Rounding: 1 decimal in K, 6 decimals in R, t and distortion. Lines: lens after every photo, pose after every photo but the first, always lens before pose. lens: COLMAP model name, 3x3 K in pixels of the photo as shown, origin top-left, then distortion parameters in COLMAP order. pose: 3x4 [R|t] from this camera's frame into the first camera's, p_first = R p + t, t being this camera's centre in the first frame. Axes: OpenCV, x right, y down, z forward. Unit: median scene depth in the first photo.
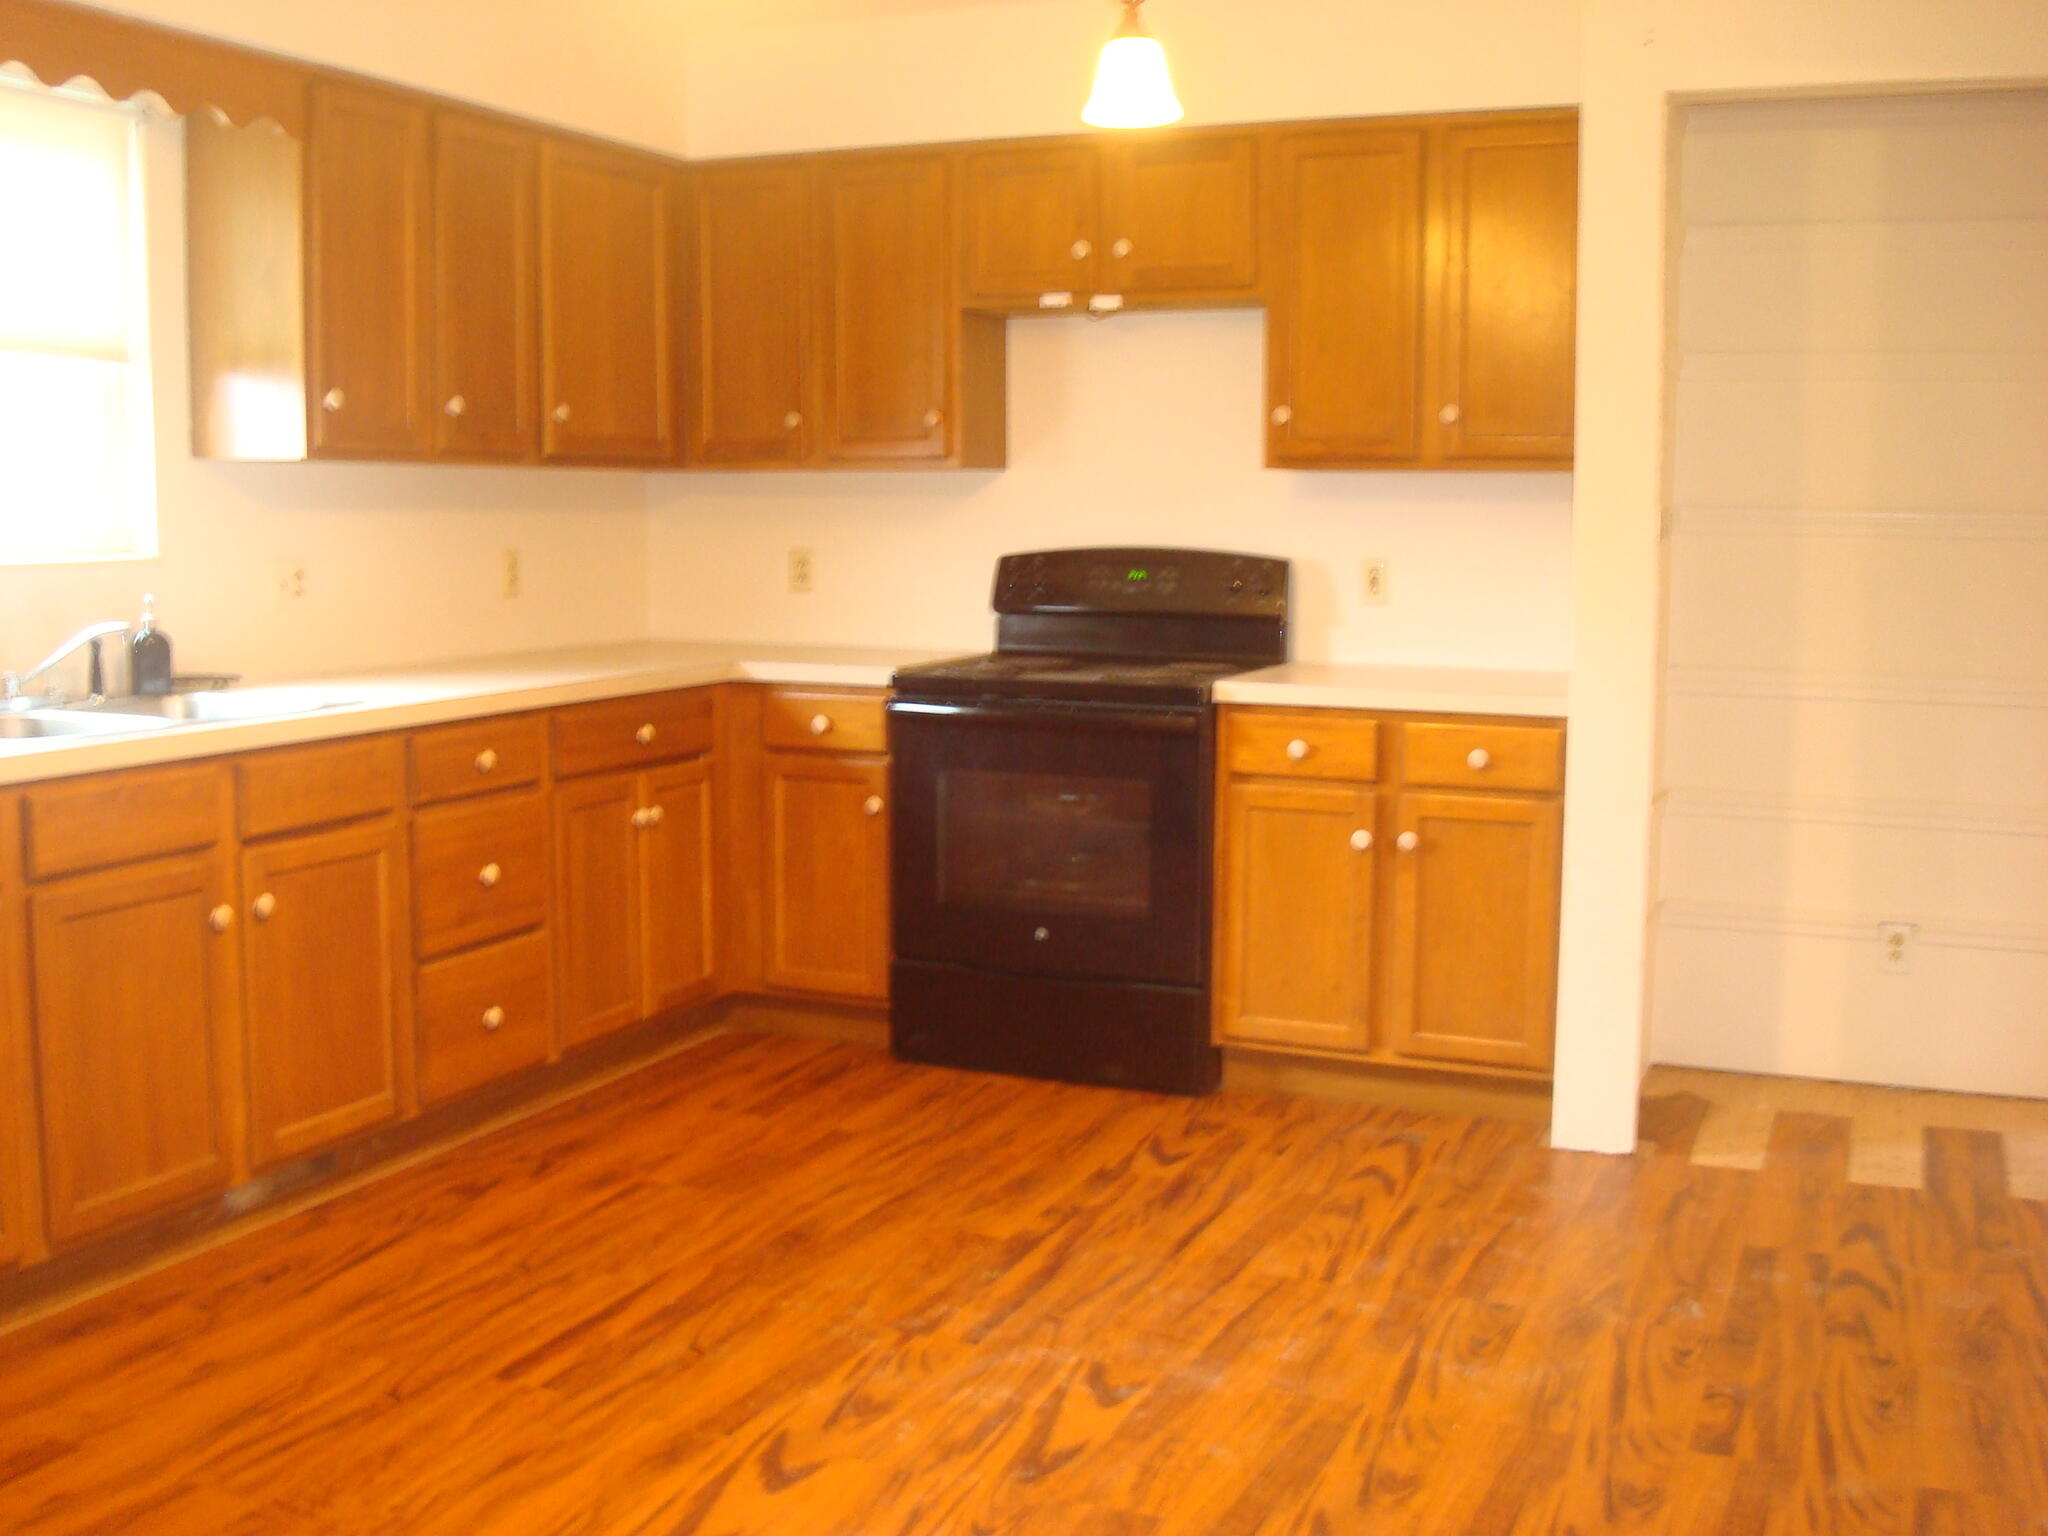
lens RADIAL K [[2115.0, 0, 1025.4], [0, 2115.0, 794.9], [0, 0, 1]] dist [-0.088216, 0.001499]
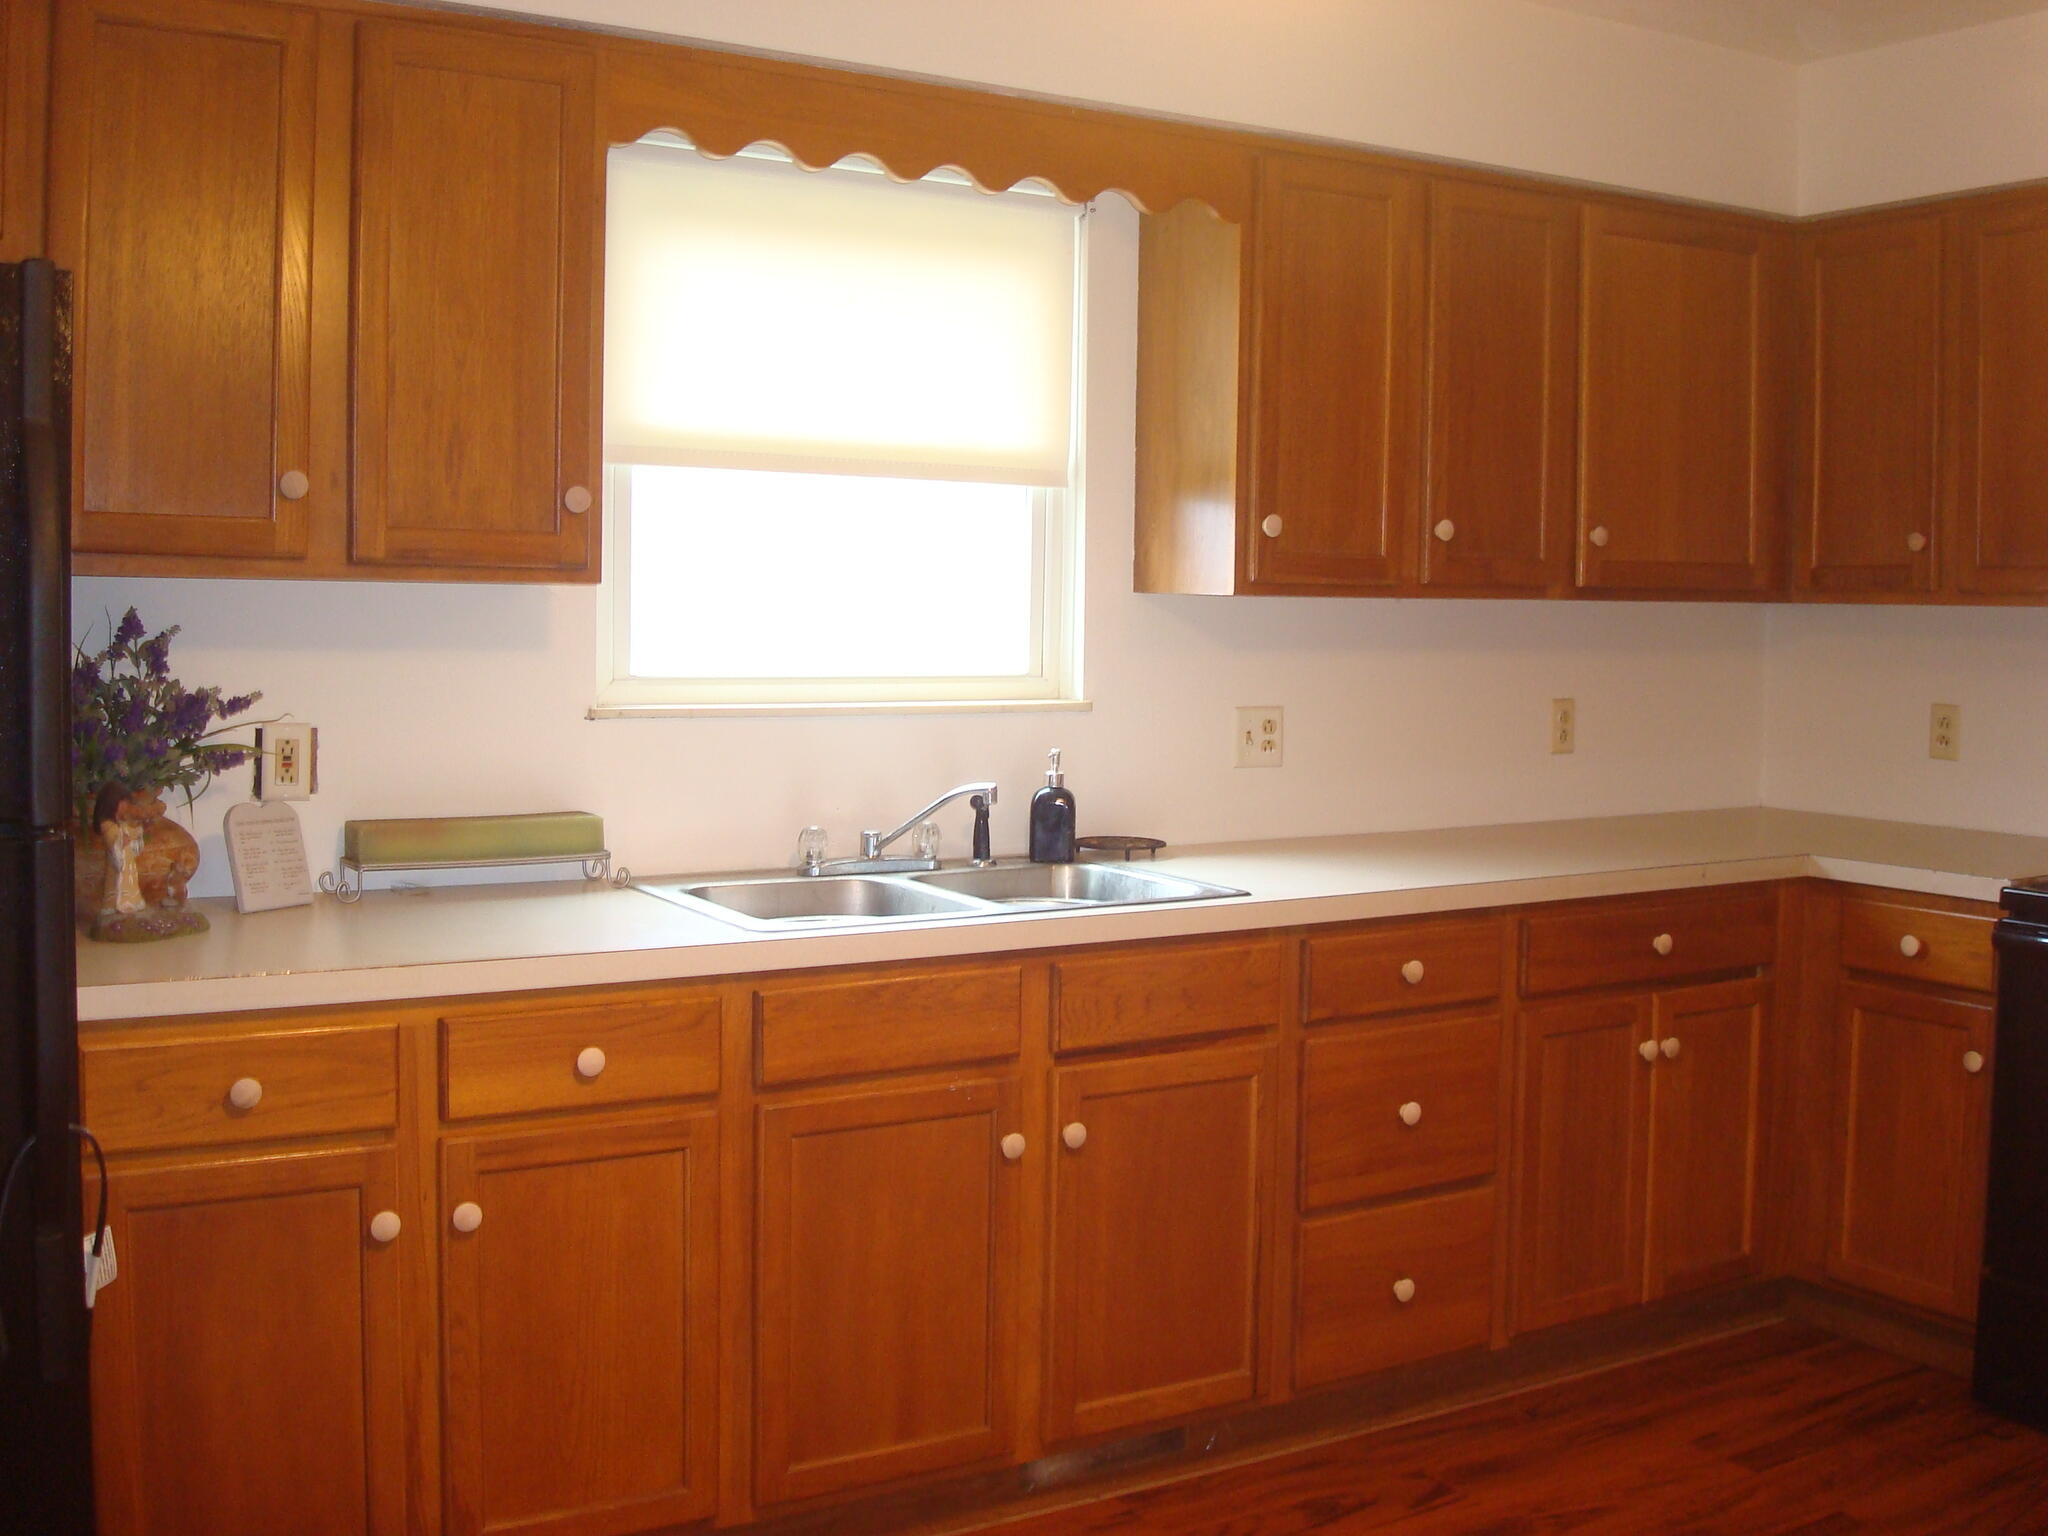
lens RADIAL K [[2110.8, 0, 1070.7], [0, 2110.8, 764.8], [0, 0, 1]] dist [-0.076201, -0.099970]
pose [[0.816590, 0.041085, -0.575753, 0.090147], [-0.079492, 0.995964, -0.041672, -0.047742], [0.571718, 0.079797, 0.816561, 0.245740]]
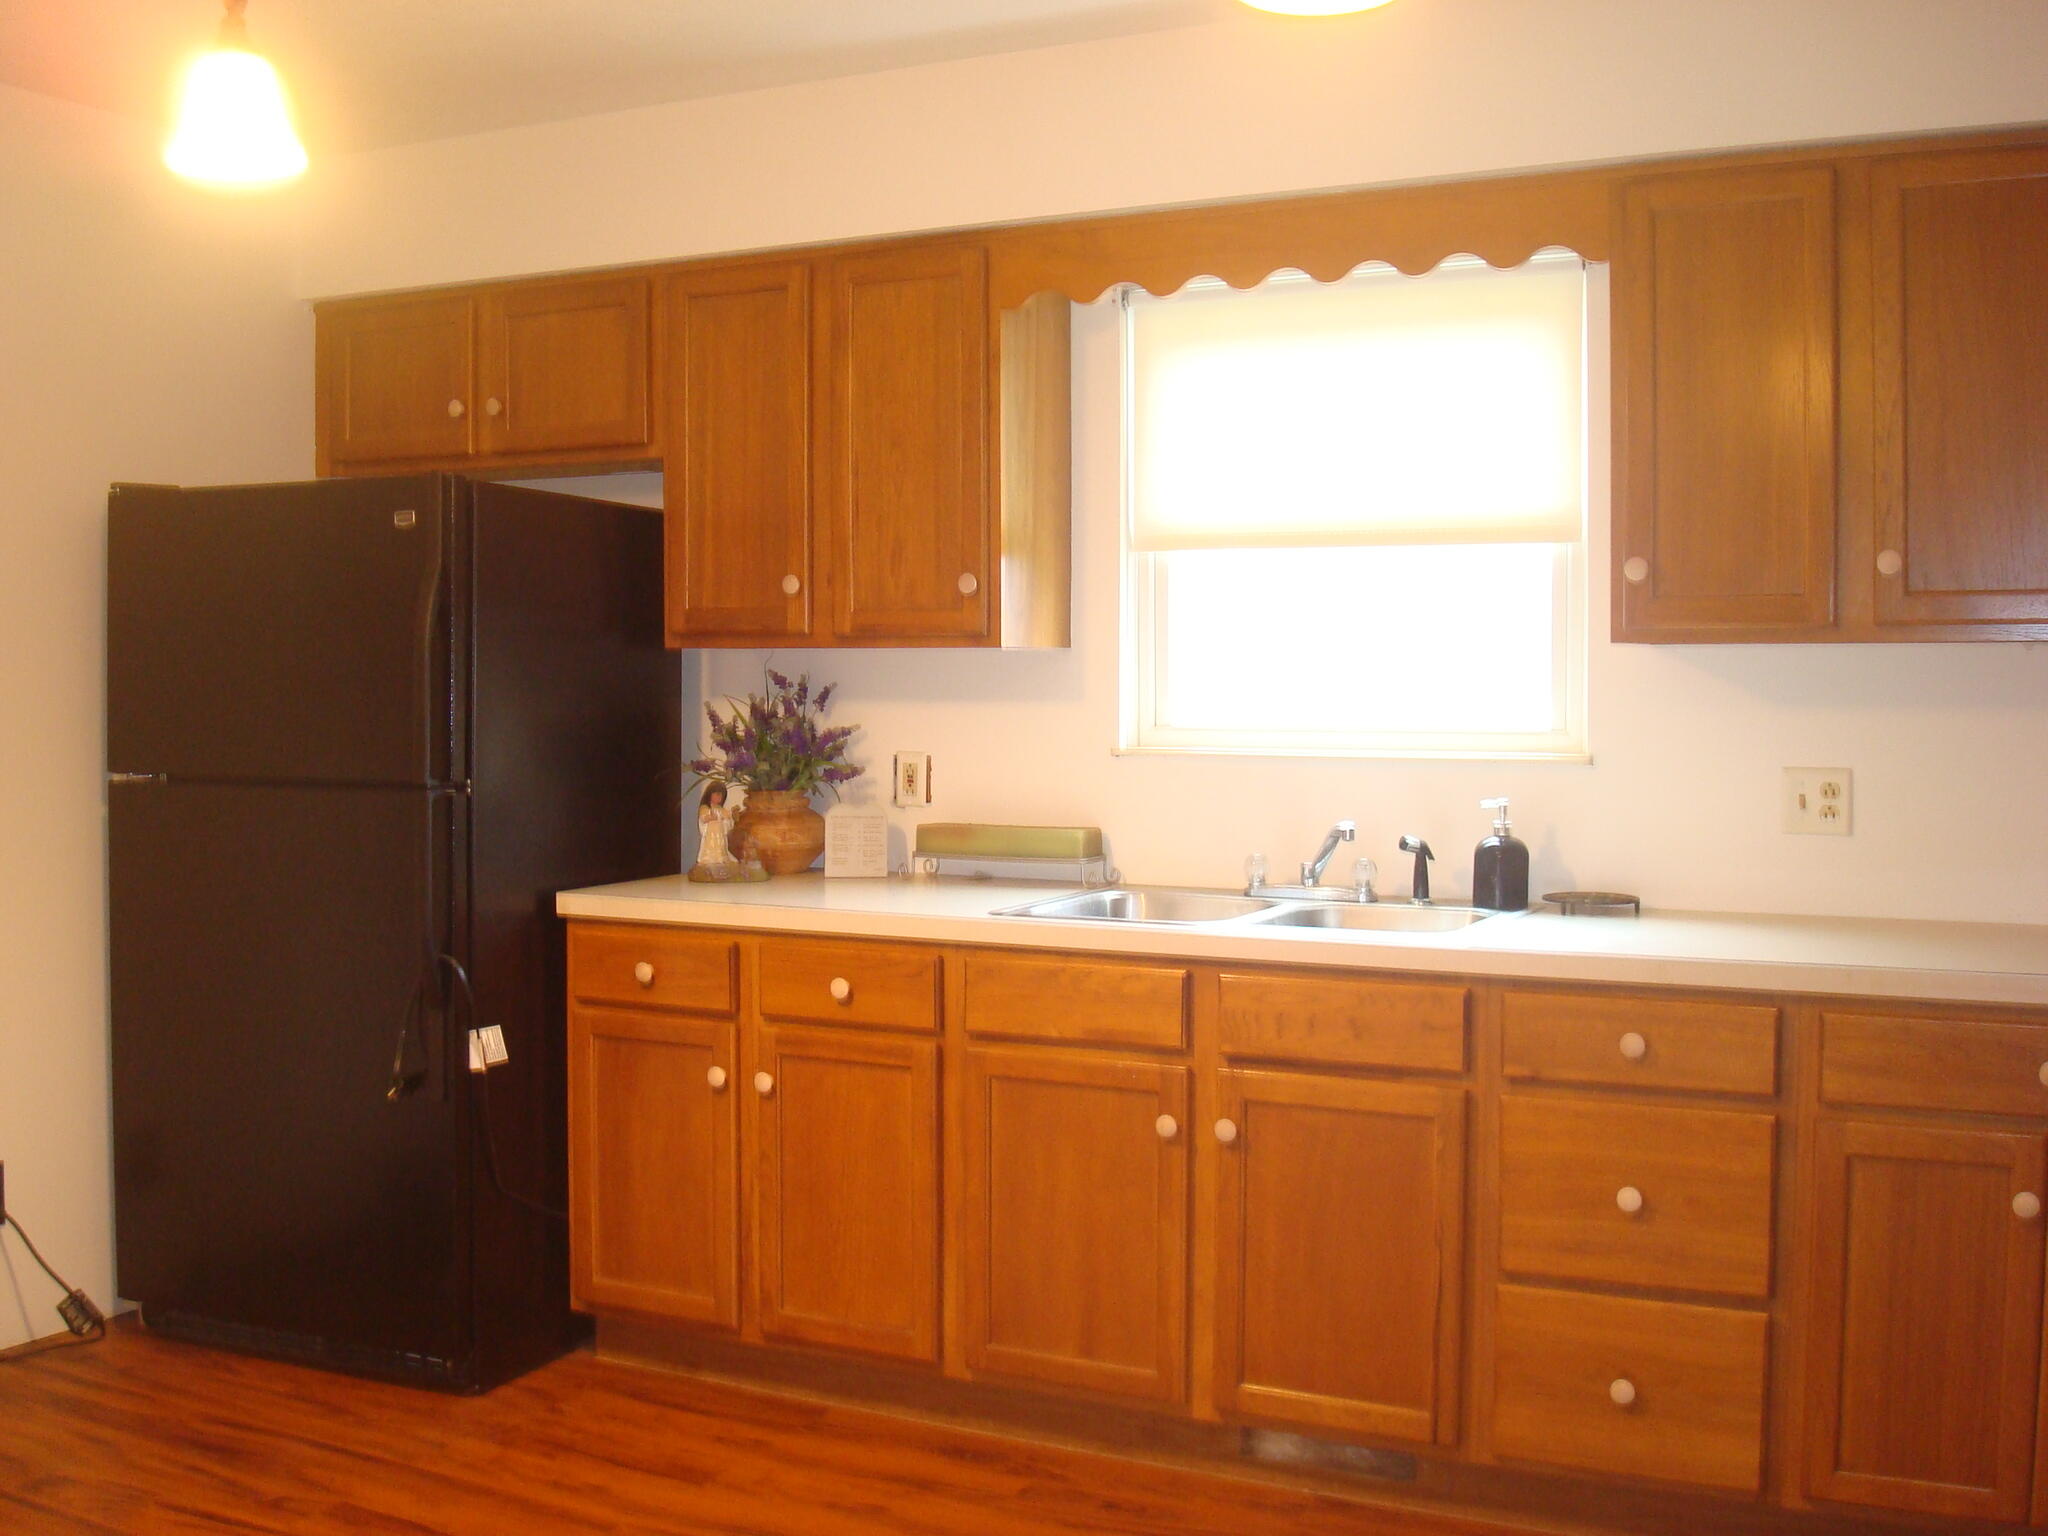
lens RADIAL K [[2115.0, 0, 1025.4], [0, 2115.0, 794.9], [0, 0, 1]] dist [-0.088216, 0.001499]
pose [[-0.069938, 0.035473, -0.996920, 0.457828], [-0.135843, 0.989719, 0.044747, -0.100399], [0.988259, 0.138554, -0.064400, 0.769370]]
